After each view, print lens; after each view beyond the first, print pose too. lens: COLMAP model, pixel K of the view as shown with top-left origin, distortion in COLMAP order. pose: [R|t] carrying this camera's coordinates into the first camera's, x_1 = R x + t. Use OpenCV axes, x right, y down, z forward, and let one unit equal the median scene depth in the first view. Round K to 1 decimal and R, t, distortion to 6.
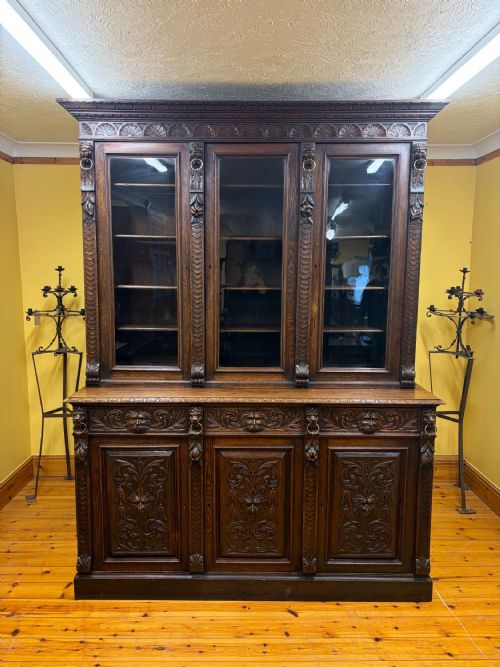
lens RADIAL K [[512.6, 0, 241.6], [0, 512.6, 333.7], [0, 0, 1]] dist [0.047223, -0.049456]
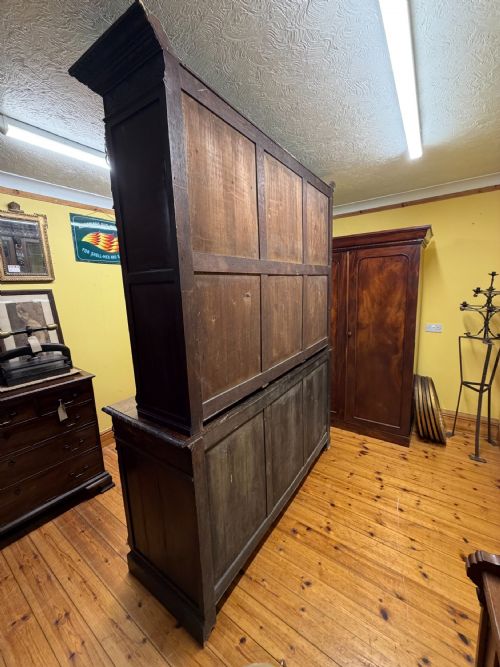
lens RADIAL K [[264.1, 0, 246.1], [0, 264.1, 334.3], [0, 0, 1]] dist [0.001734, 0.000470]
pose [[0.811725, 0.068141, -0.580052, 0.449803], [-0.037571, 0.997206, 0.064570, 0.007643], [0.582831, -0.030620, 0.812017, 0.166478]]
